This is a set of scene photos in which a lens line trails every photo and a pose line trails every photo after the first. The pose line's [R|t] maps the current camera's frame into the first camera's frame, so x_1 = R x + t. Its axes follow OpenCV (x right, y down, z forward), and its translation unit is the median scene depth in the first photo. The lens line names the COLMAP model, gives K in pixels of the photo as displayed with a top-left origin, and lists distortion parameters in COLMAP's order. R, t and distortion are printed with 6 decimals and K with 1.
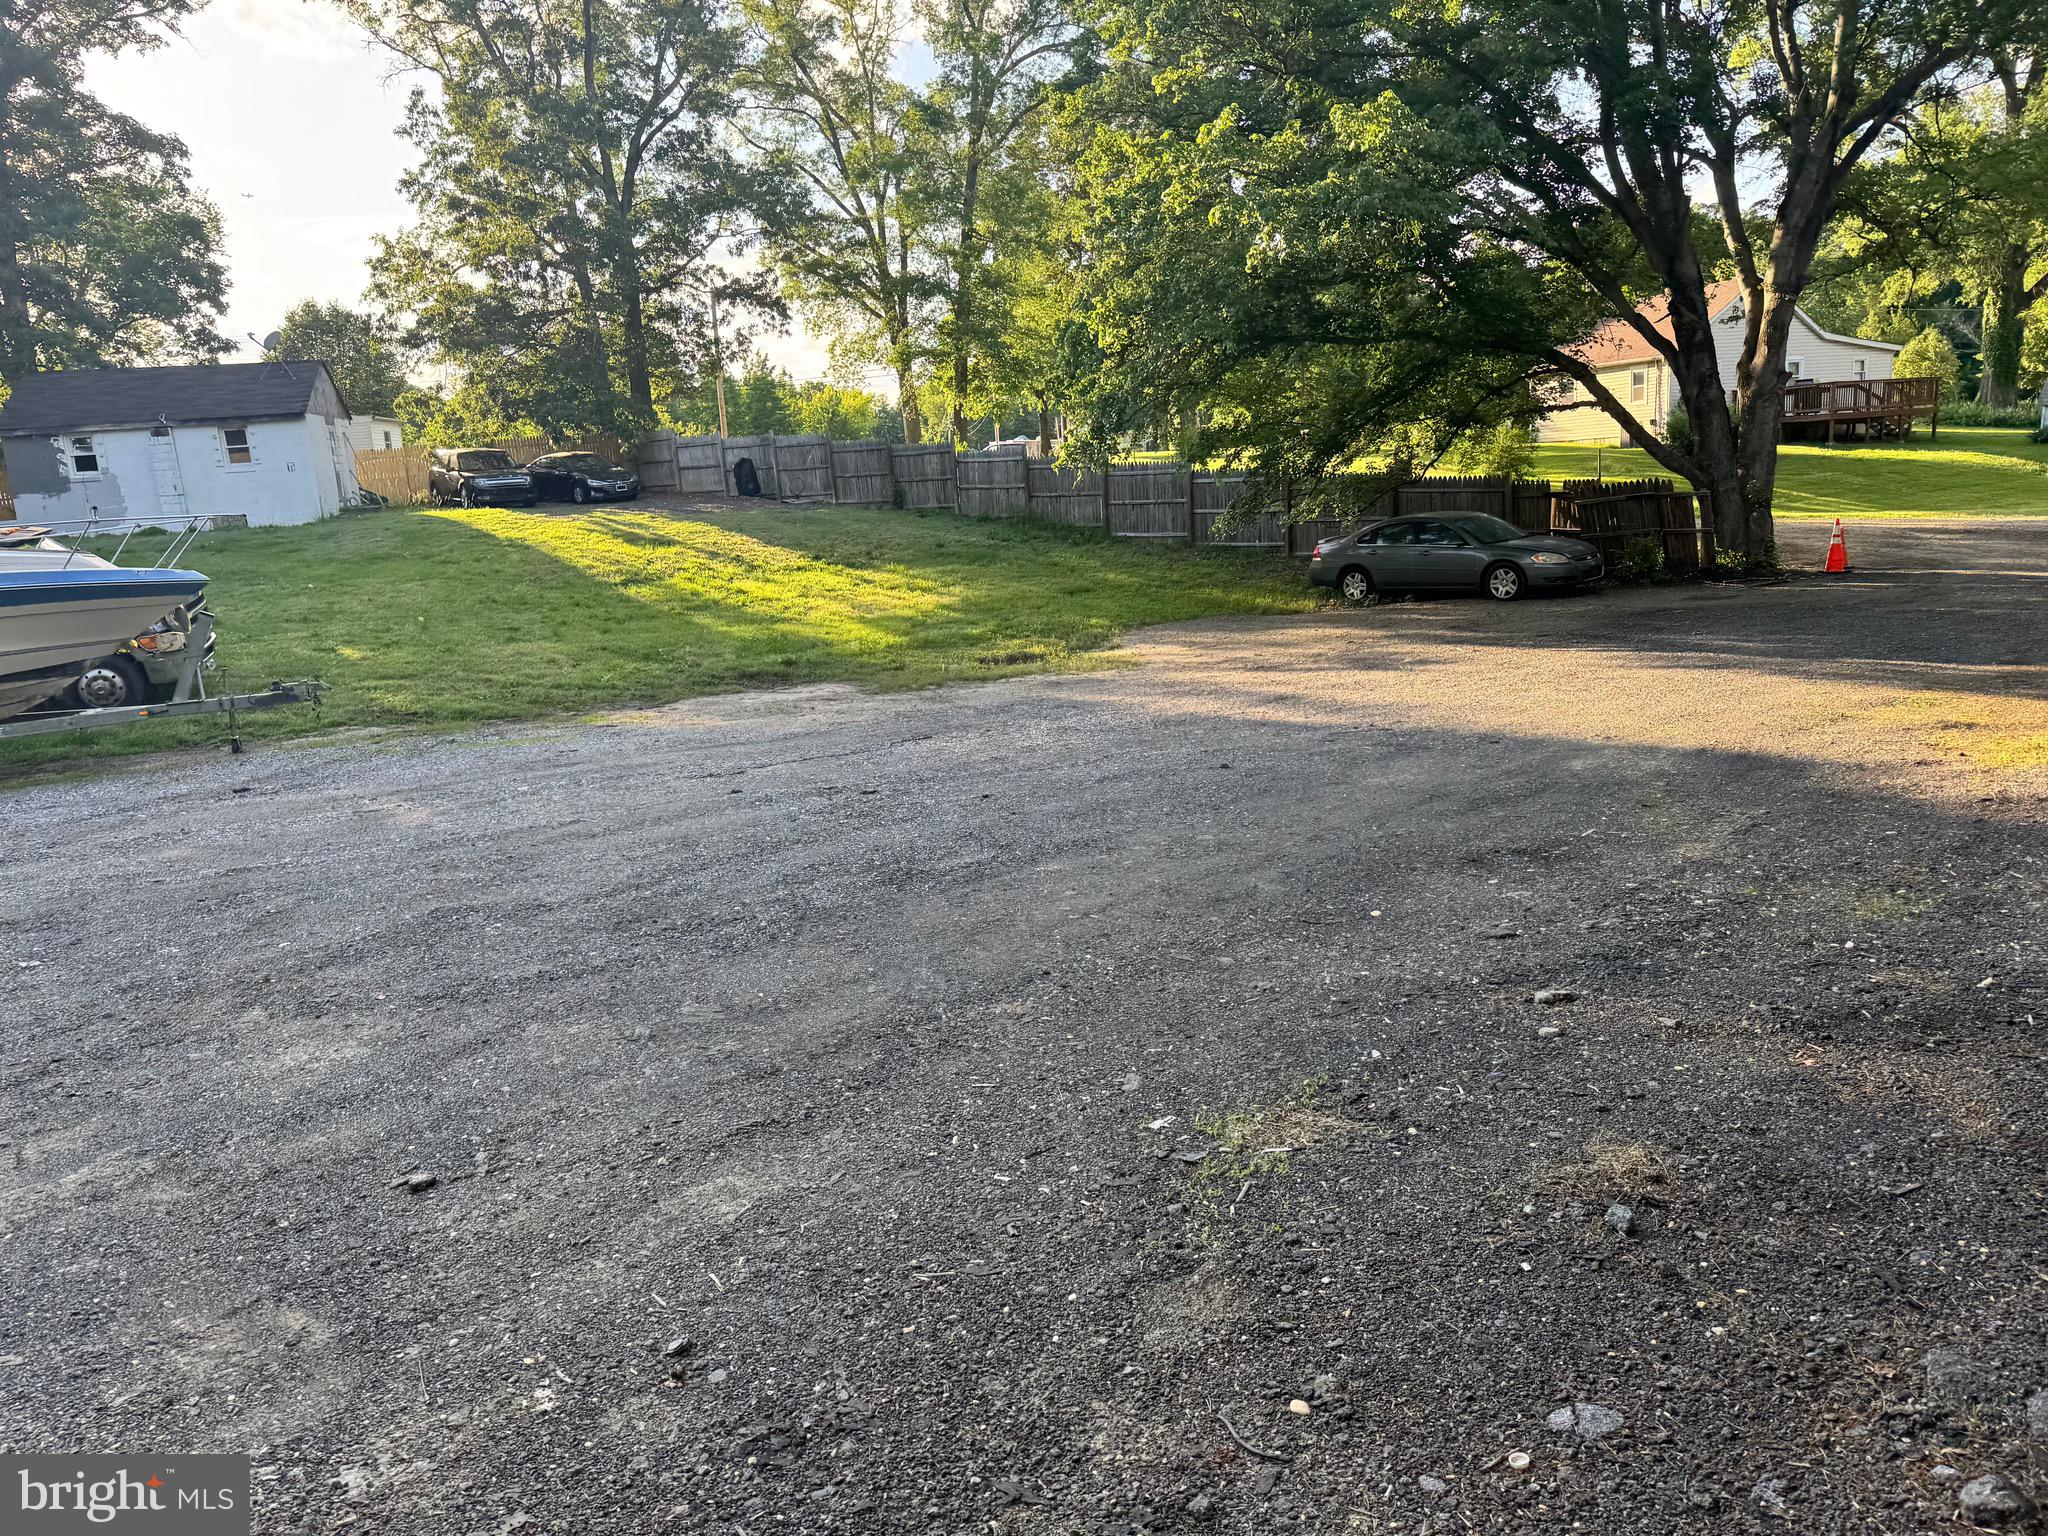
lens RADIAL K [[1482.6, 0, 1024.0], [0, 1482.6, 768.0], [0, 0, 1]] dist [-0.008680, -0.003565]
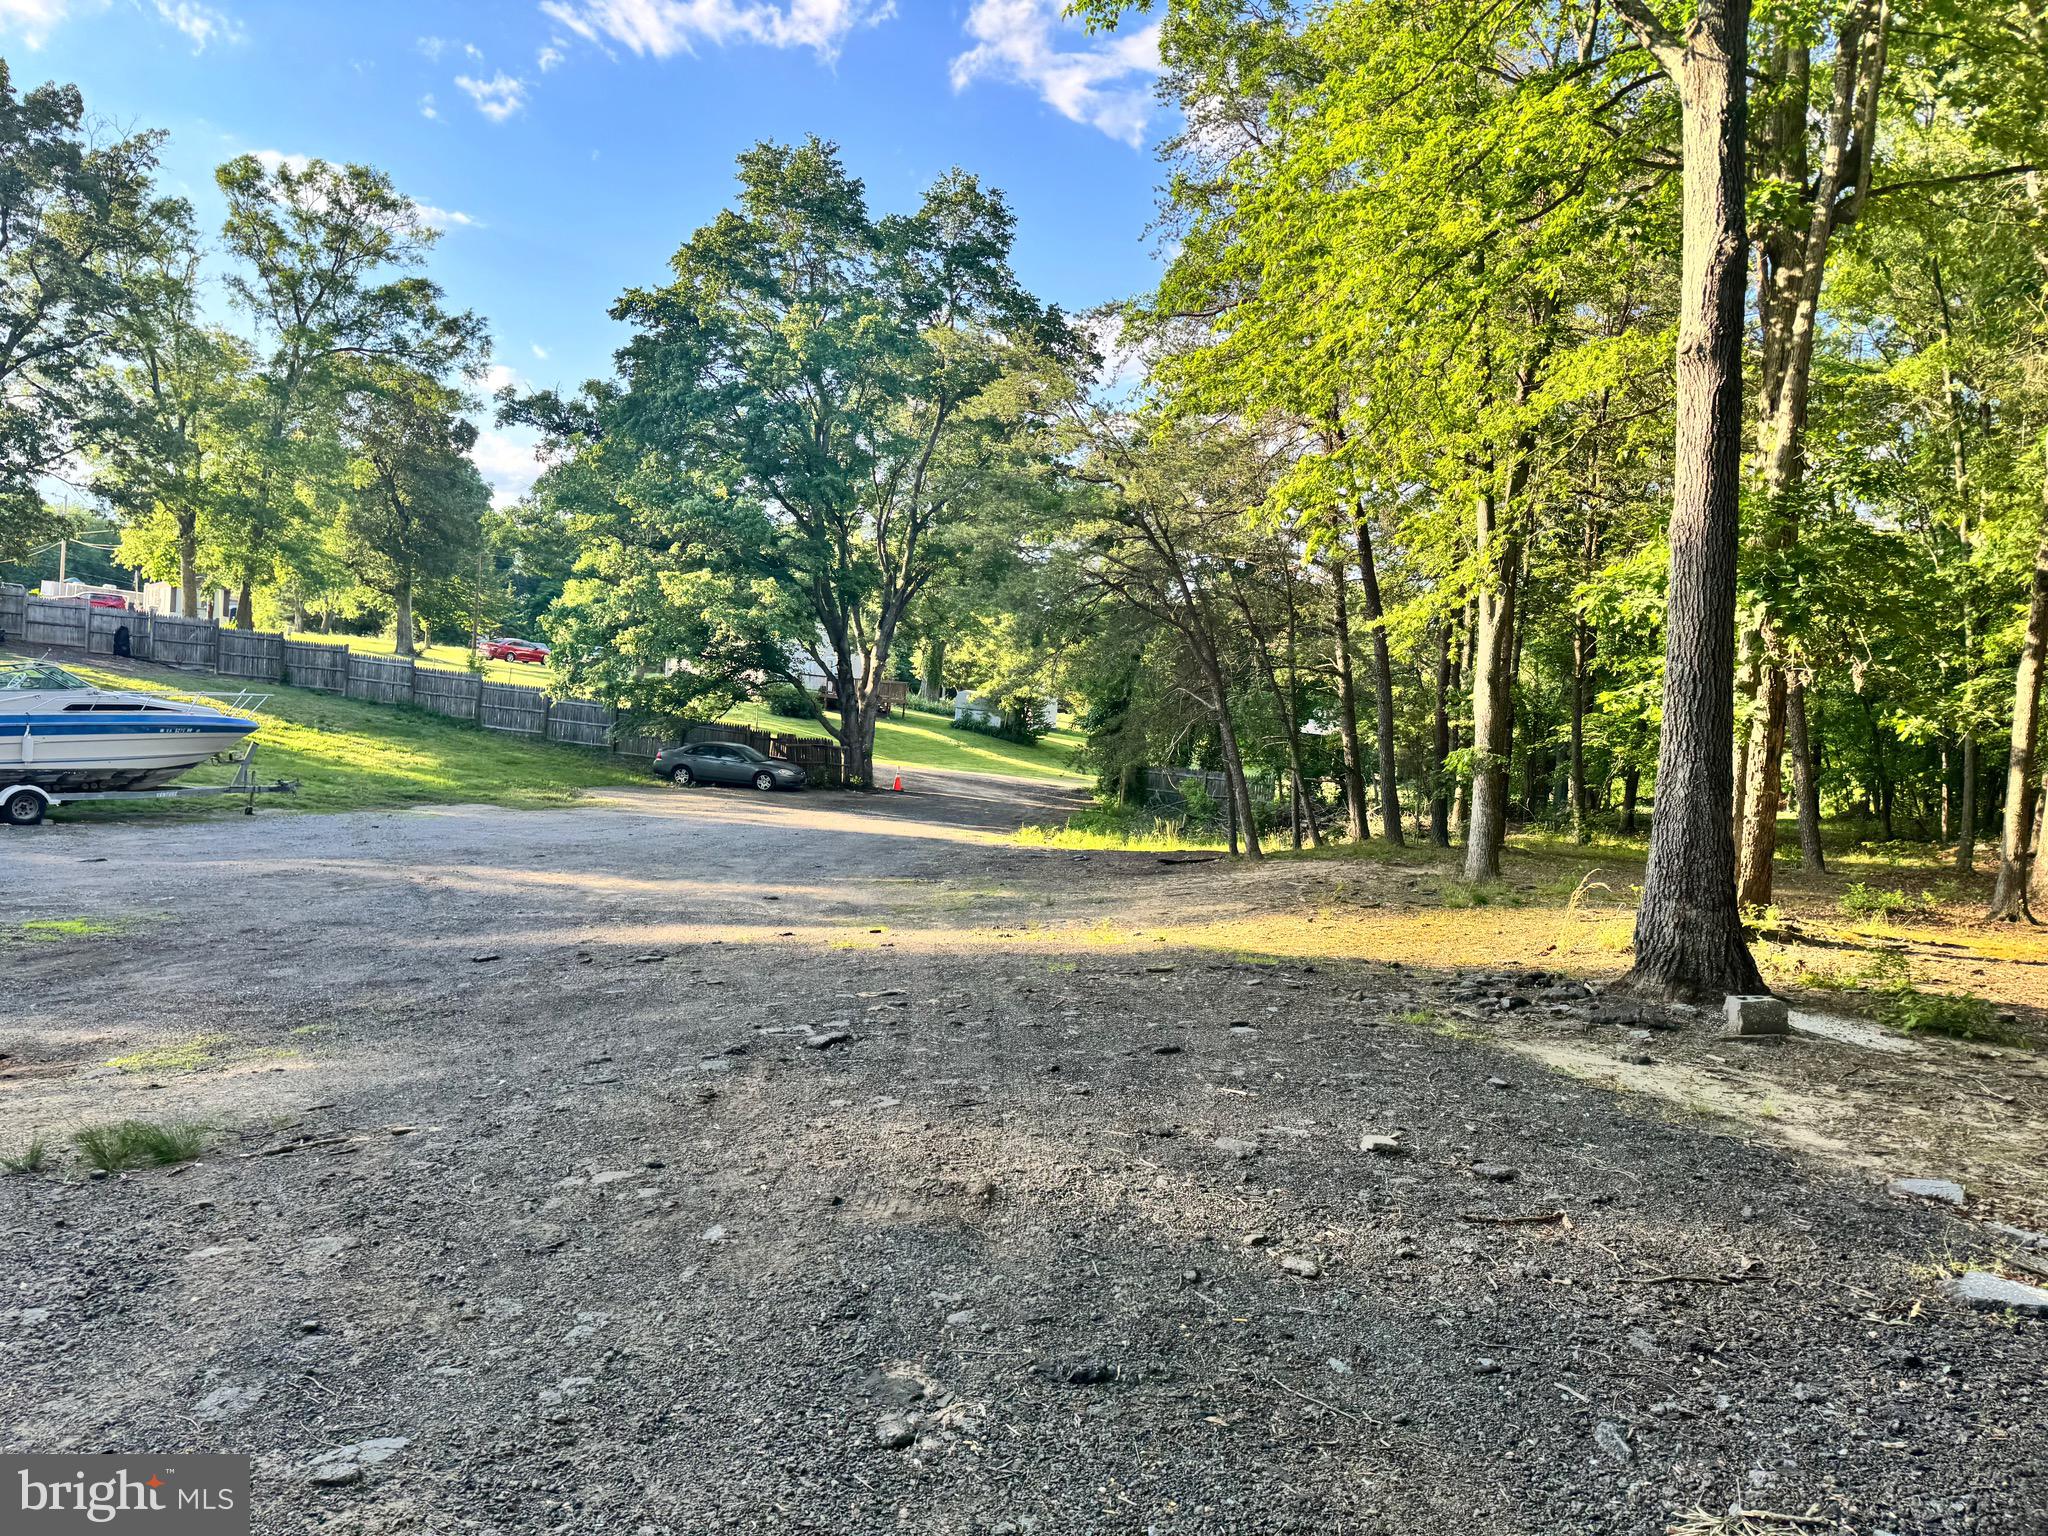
lens RADIAL K [[1482.6, 0, 1024.0], [0, 1482.6, 768.0], [0, 0, 1]] dist [-0.008680, -0.003565]
pose [[0.772982, 0.094352, 0.627373, -0.662597], [-0.014647, 0.991270, -0.131032, 0.115193], [-0.634259, 0.092096, 0.767616, -0.777048]]
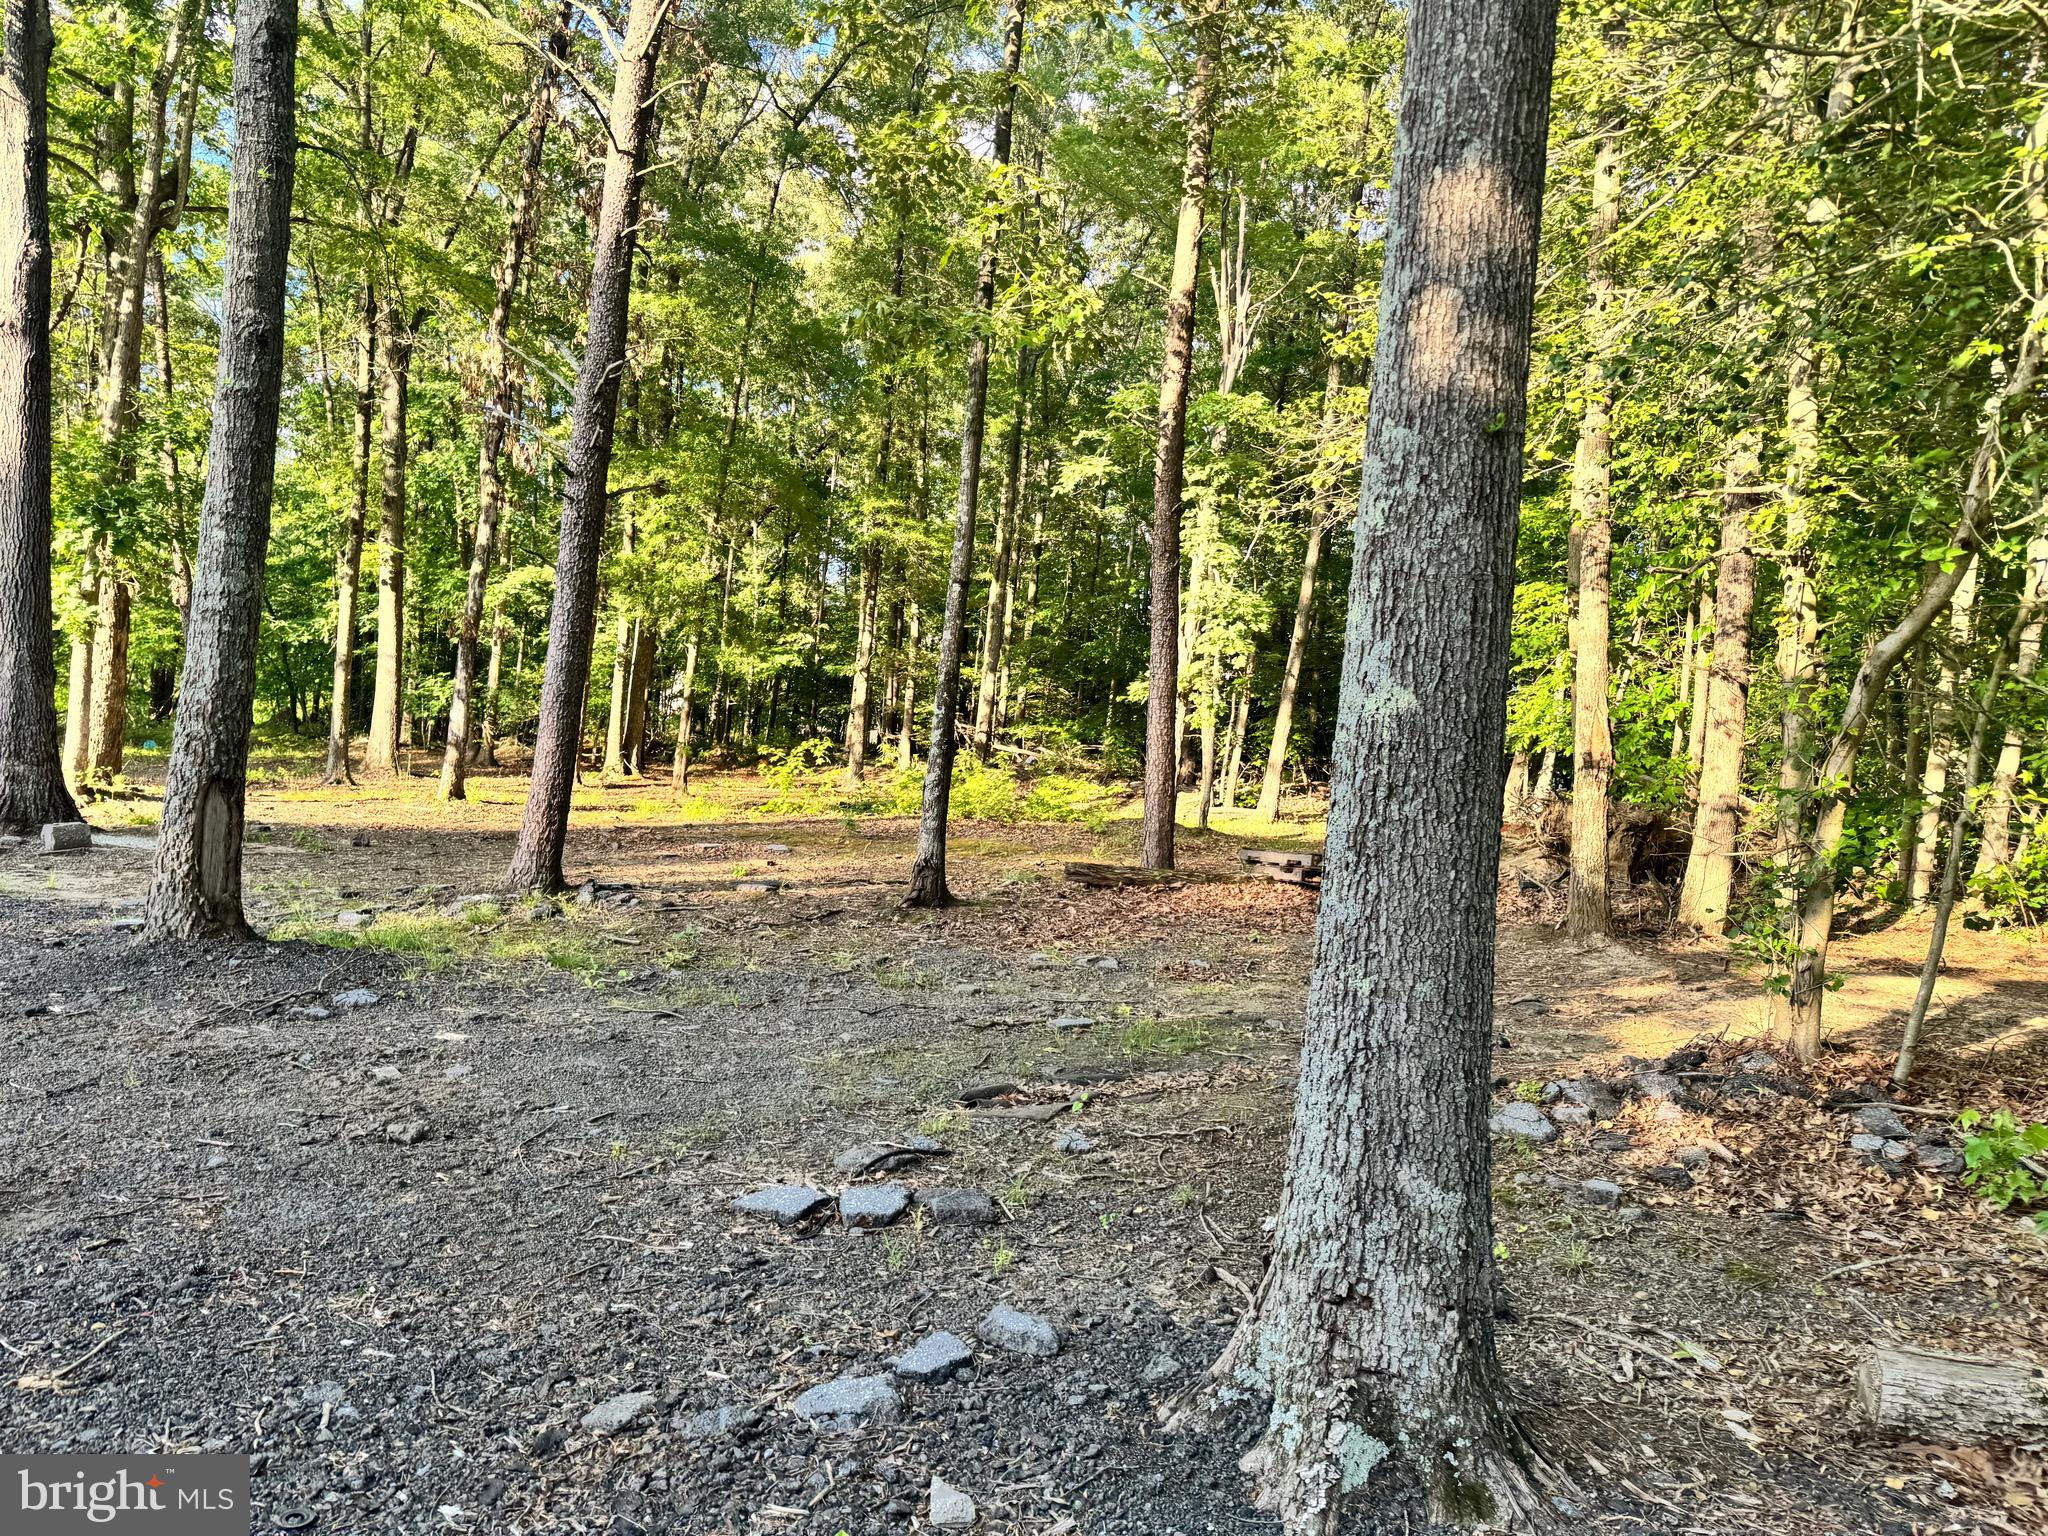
lens RADIAL K [[1482.6, 0, 1024.0], [0, 1482.6, 768.0], [0, 0, 1]] dist [-0.008680, -0.003565]
pose [[-0.066490, 0.038117, 0.997059, -1.148299], [0.095230, 0.994951, -0.031686, 0.229865], [-0.993232, 0.092843, -0.069784, -1.173275]]
